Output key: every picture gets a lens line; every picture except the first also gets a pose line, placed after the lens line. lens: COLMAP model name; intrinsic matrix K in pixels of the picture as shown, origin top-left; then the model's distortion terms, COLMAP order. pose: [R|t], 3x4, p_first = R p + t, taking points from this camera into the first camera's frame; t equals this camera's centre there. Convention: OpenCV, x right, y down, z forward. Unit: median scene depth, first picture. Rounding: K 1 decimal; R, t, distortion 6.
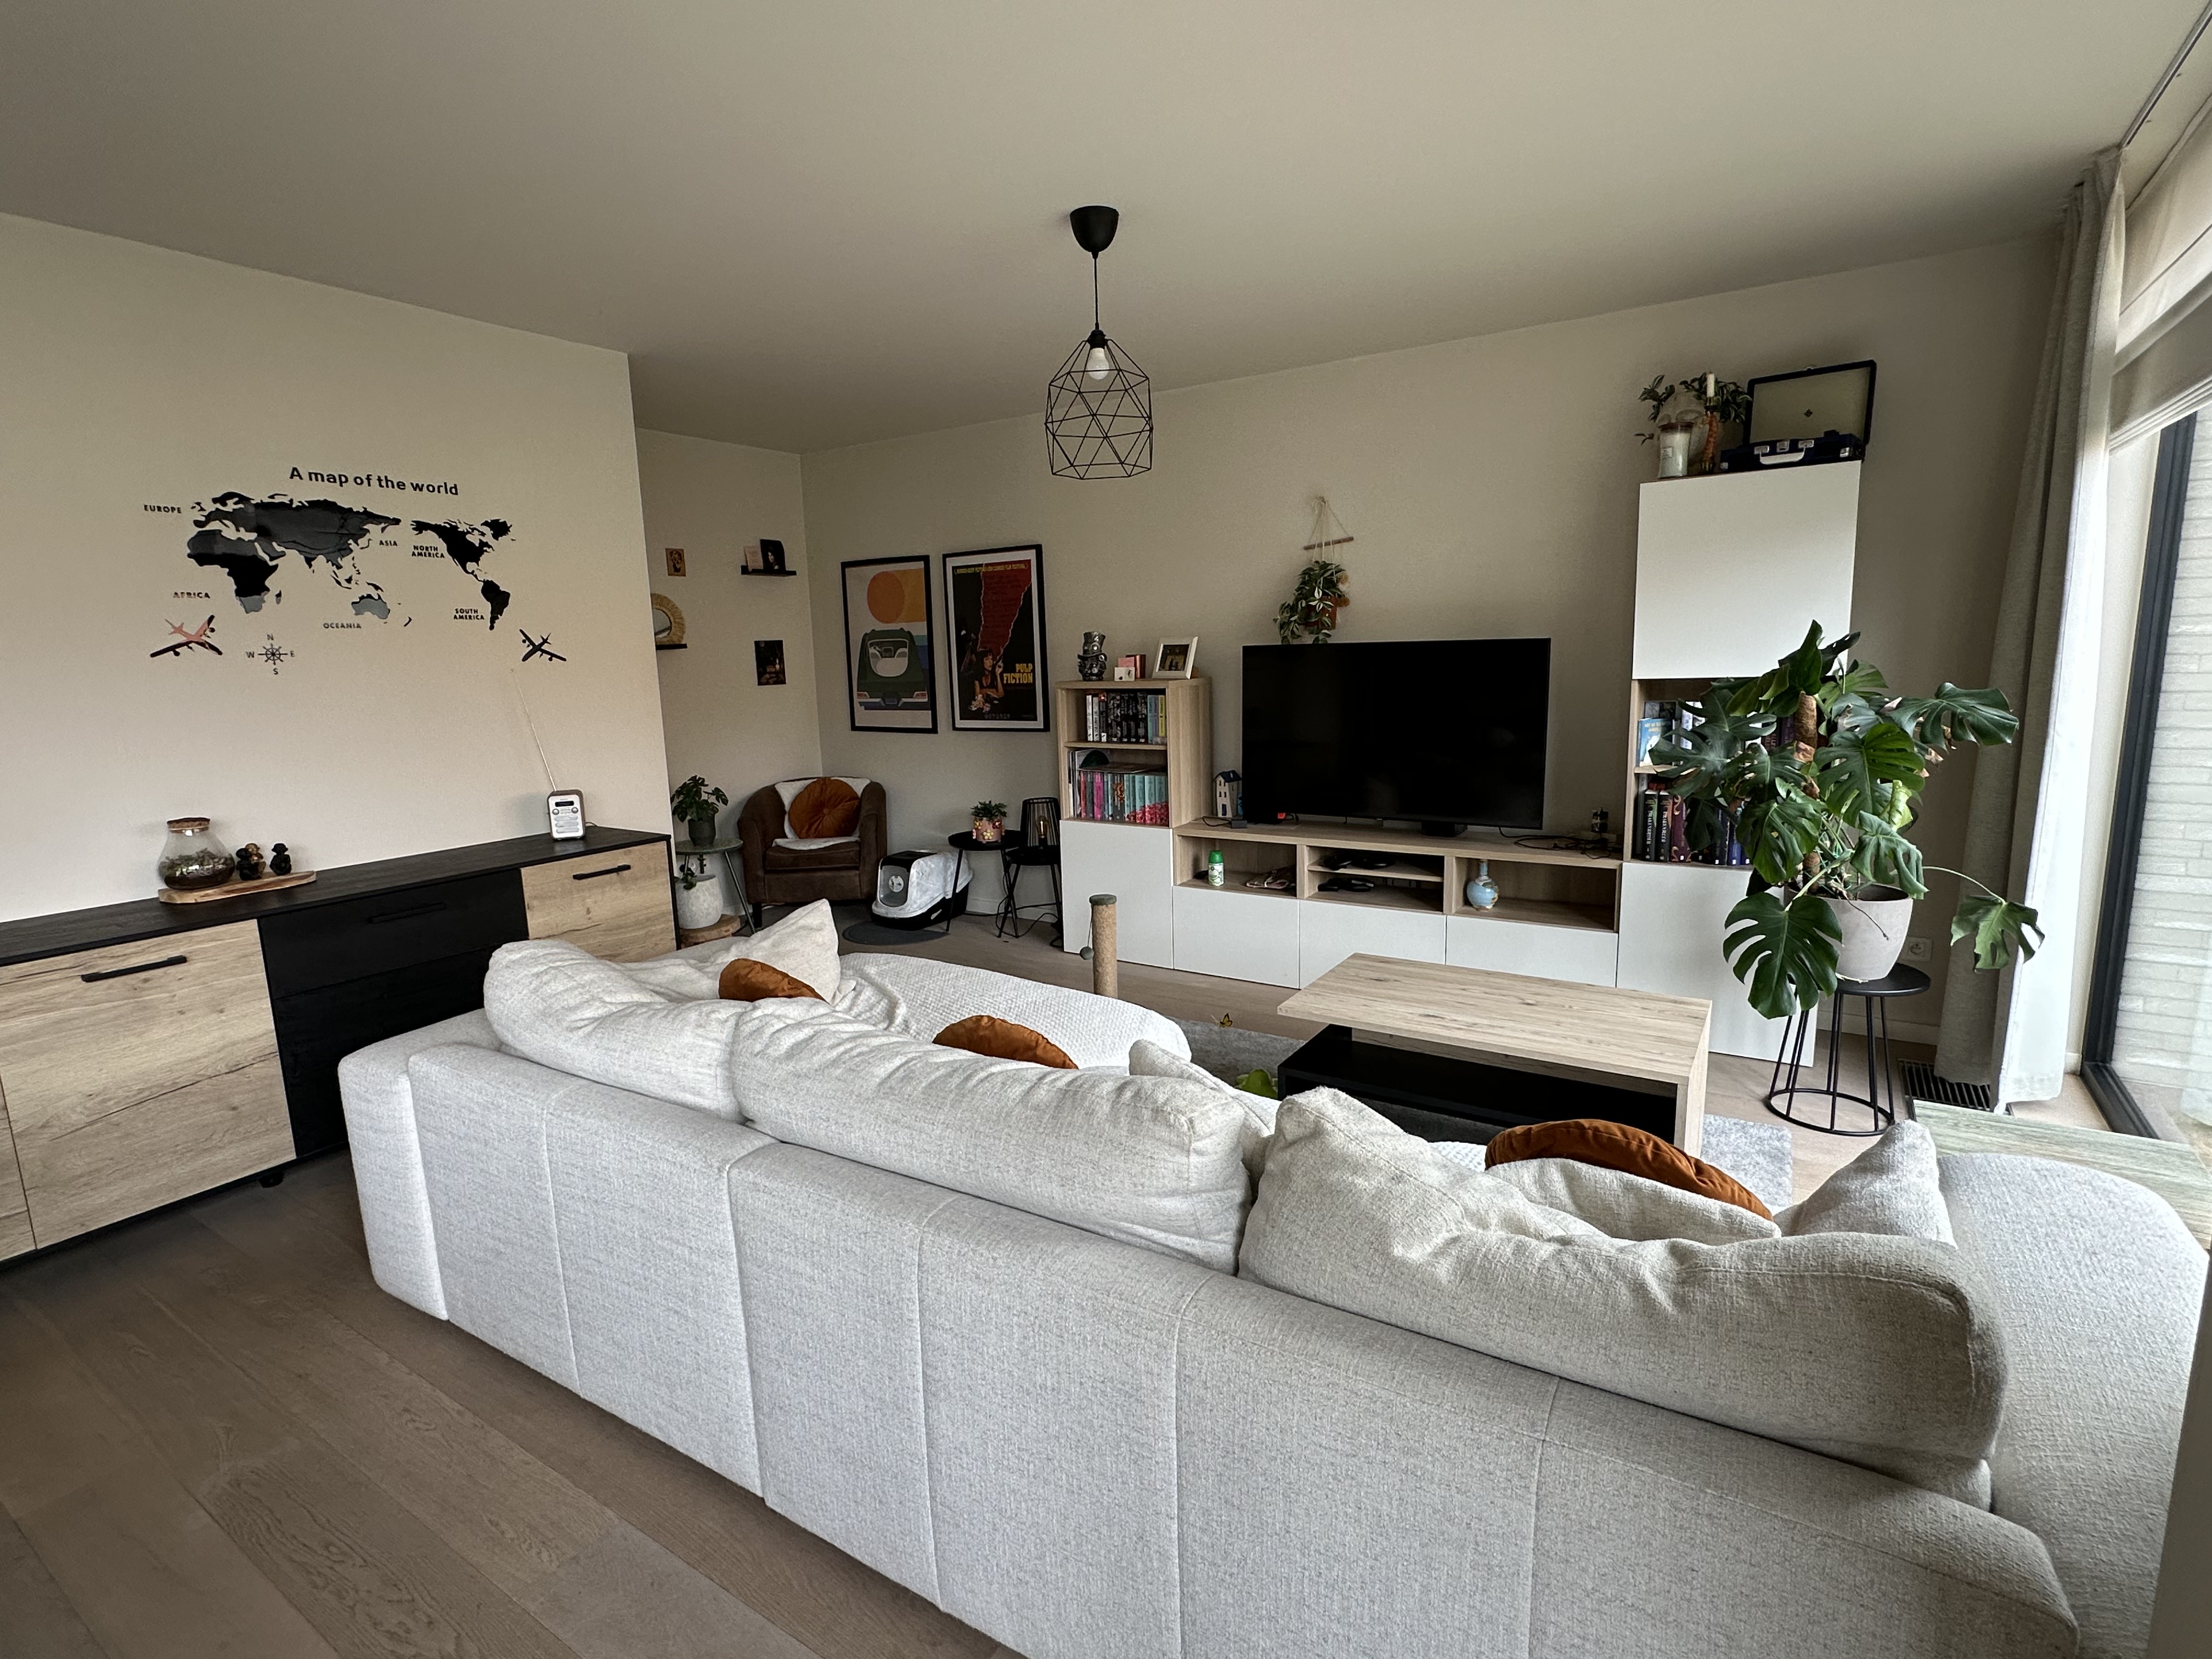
lens RADIAL K [[1073.7, 0, 1106.0], [0, 1073.7, 829.5], [0, 0, 1]] dist [0.000206, -0.000039]
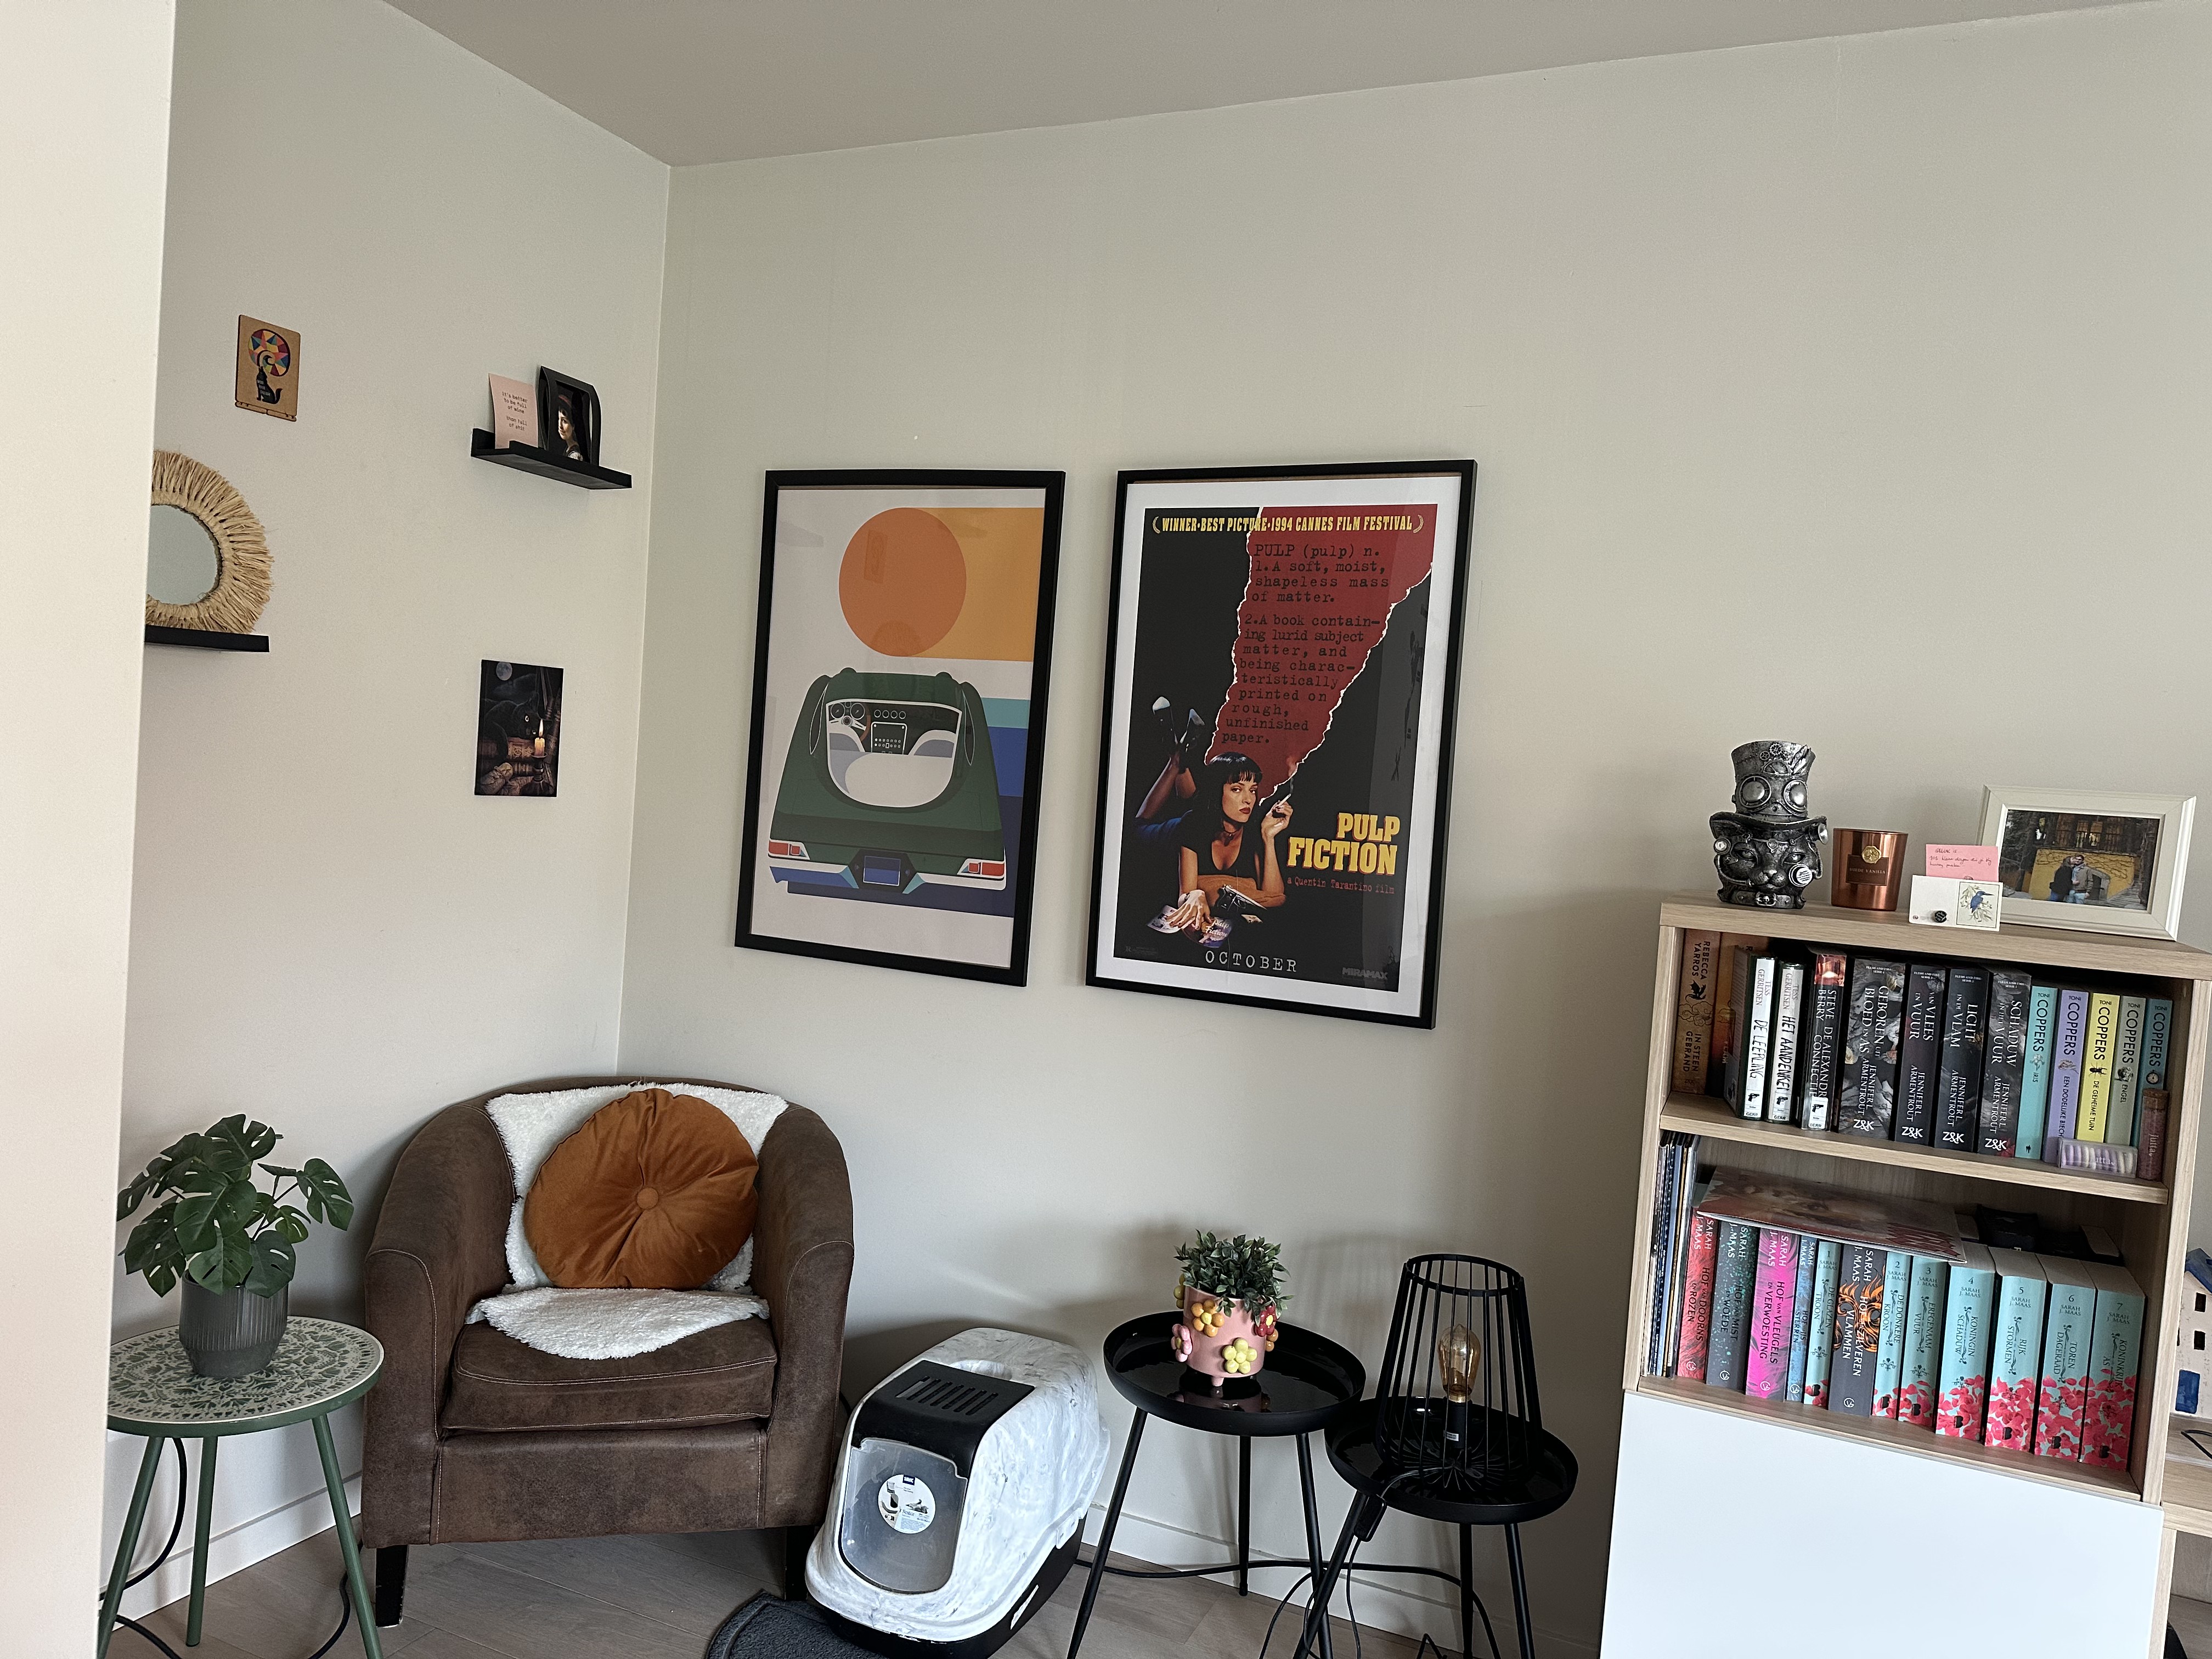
lens RADIAL K [[1532.6, 0, 1106.0], [0, 1532.6, 829.5], [0, 0, 1]] dist [0.113967, -0.165816]
pose [[0.982404, 0.093385, 0.161748, -0.224961], [-0.071906, 0.988381, -0.133913, -0.078858], [-0.172374, 0.119926, 0.977704, 0.538675]]
